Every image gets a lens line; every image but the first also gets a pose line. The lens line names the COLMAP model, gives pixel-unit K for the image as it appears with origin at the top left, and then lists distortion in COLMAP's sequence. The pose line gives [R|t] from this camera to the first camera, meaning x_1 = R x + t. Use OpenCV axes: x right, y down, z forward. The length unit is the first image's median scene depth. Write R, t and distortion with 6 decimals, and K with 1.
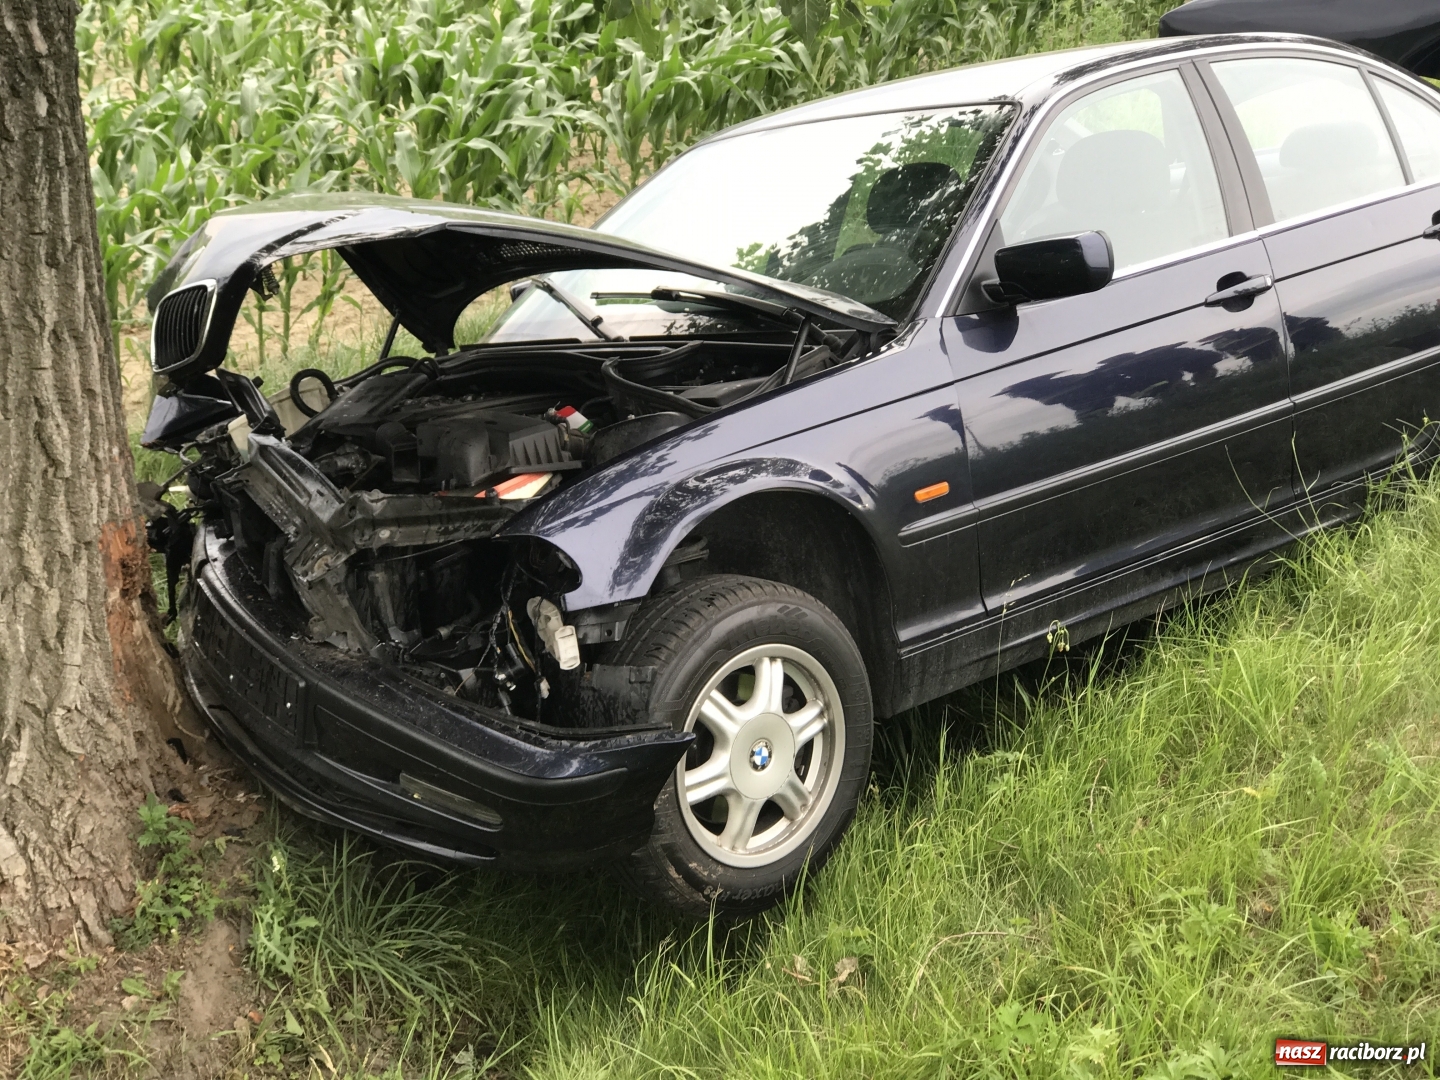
lens RADIAL K [[2355.0, 0, 720.0], [0, 2355.0, 540.0], [0, 0, 1]] dist [-0.203332, 1.436420]
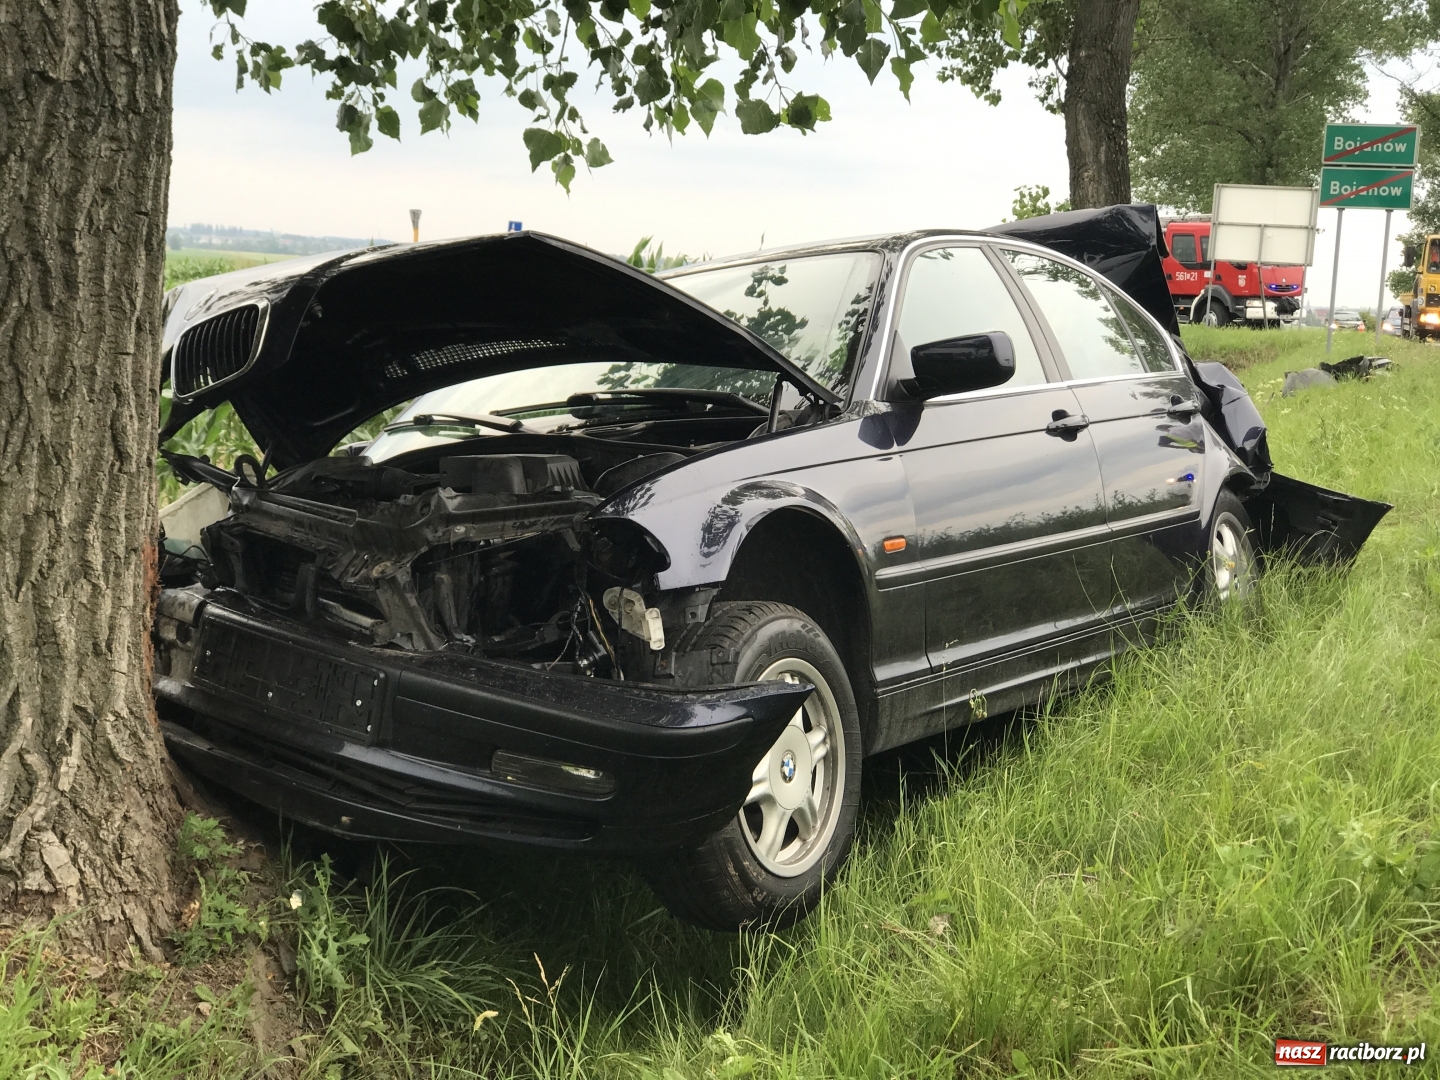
lens RADIAL K [[2355.0, 0, 720.0], [0, 2355.0, 540.0], [0, 0, 1]] dist [-0.203332, 1.436420]
pose [[0.960007, 0.014265, 0.279611, -0.308231], [0.044033, 0.978579, -0.201108, 0.204159], [-0.276490, 0.205377, 0.938815, 0.013874]]
